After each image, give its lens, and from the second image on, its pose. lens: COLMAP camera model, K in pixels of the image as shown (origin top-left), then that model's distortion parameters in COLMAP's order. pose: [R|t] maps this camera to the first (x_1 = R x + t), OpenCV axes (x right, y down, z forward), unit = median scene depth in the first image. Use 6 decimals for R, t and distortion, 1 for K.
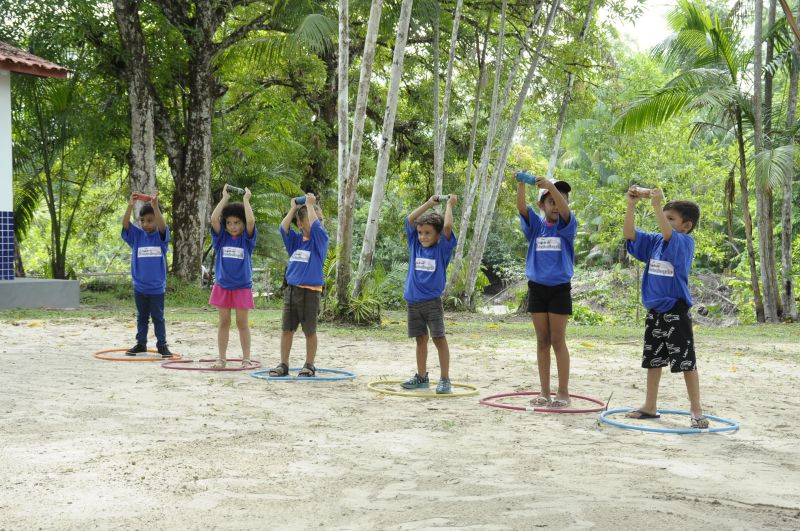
lens RADIAL K [[1216.0, 0, 393.2], [0, 1216.0, 269.7], [0, 0, 1]] dist [0.309304, 0.000000]
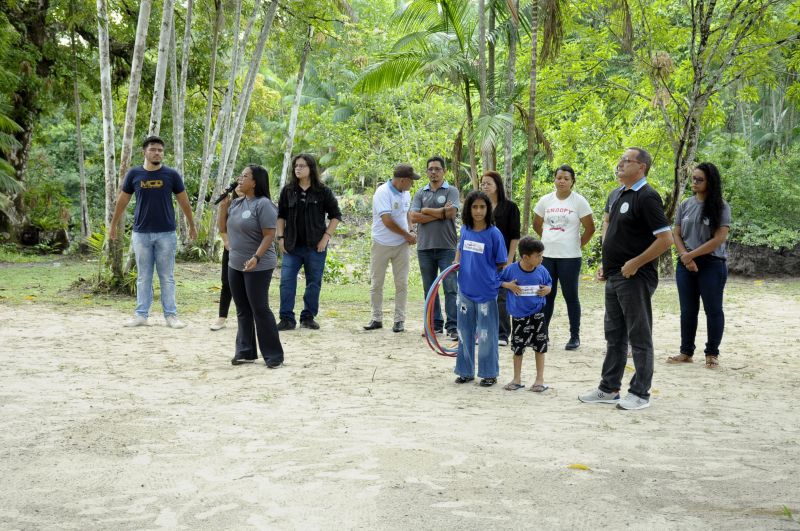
lens RADIAL K [[1388.2, 0, 400.5], [0, 1388.2, 296.7], [0, 0, 1]] dist [0.418183, 0.000000]
pose [[0.975821, -0.019998, 0.217654, -0.045495], [0.002338, 0.996704, 0.081093, -0.035704], [-0.218558, -0.078623, 0.972651, -0.176596]]
